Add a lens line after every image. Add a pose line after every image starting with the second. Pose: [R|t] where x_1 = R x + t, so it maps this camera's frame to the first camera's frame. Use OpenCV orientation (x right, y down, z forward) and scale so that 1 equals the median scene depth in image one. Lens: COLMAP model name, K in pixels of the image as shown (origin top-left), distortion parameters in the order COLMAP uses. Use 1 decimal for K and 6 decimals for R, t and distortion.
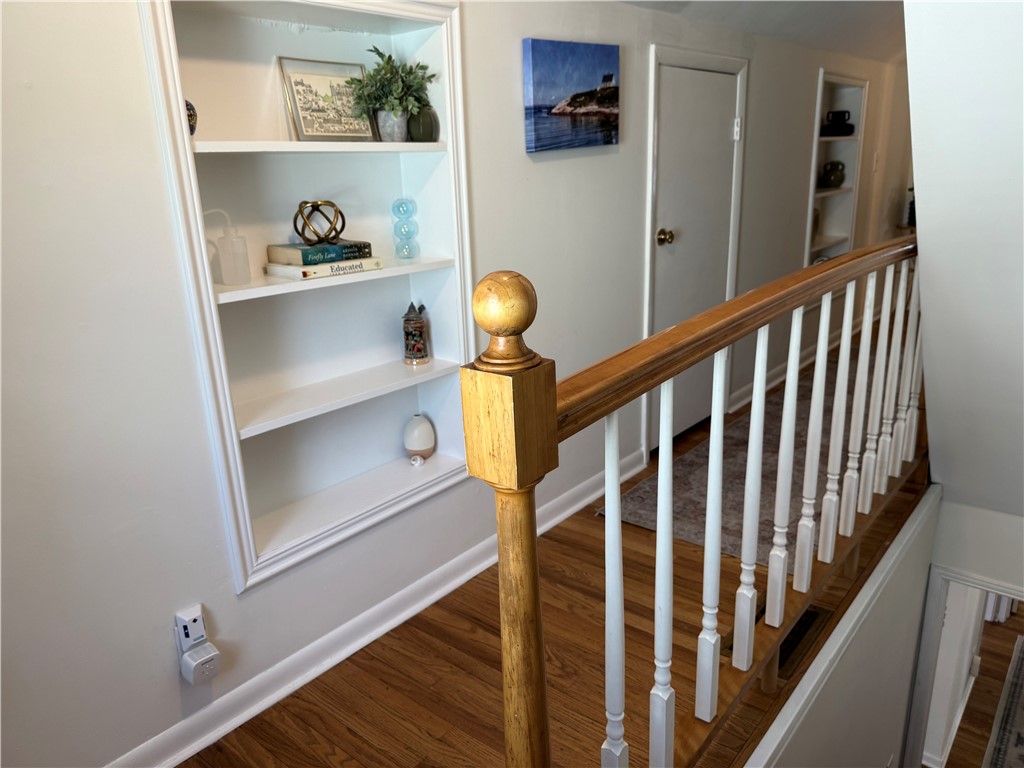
lens RADIAL K [[733.2, 0, 495.9], [0, 733.2, 378.2], [0, 0, 1]] dist [0.090420, -0.140330]
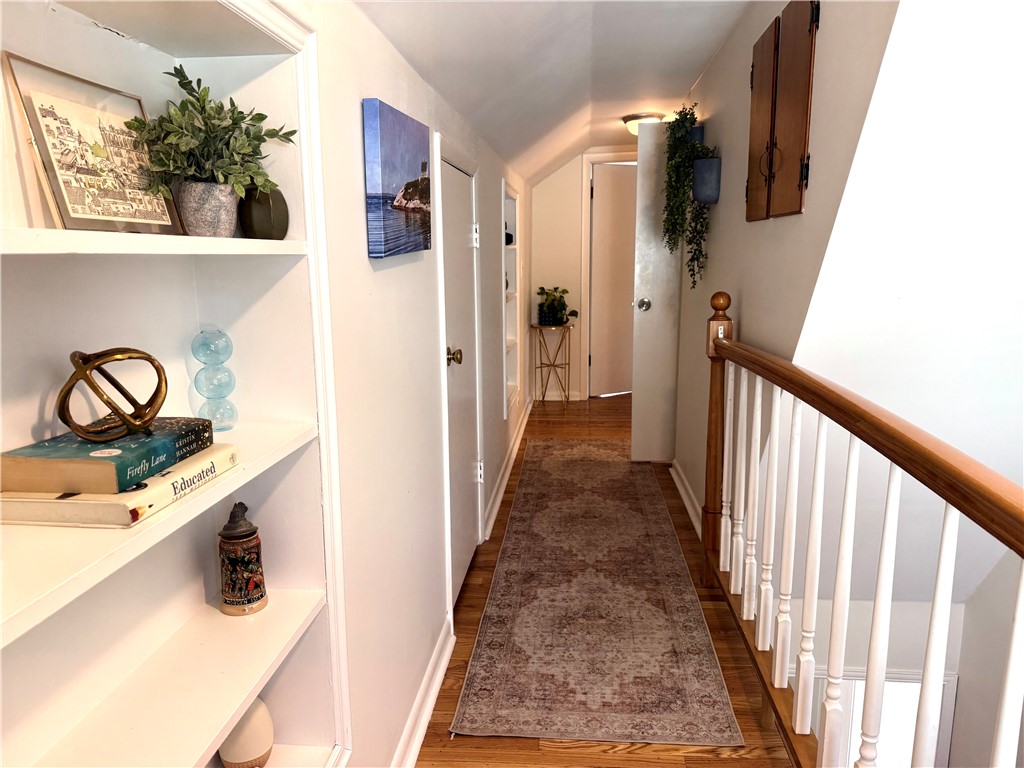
lens RADIAL K [[724.6, 0, 501.6], [0, 724.6, 385.9], [0, 0, 1]] dist [0.073562, -0.077374]
pose [[0.816930, -0.078601, 0.571355, -0.298529], [0.143254, 0.987277, -0.069008, -0.142102], [-0.558662, 0.138223, 0.817796, 0.451679]]
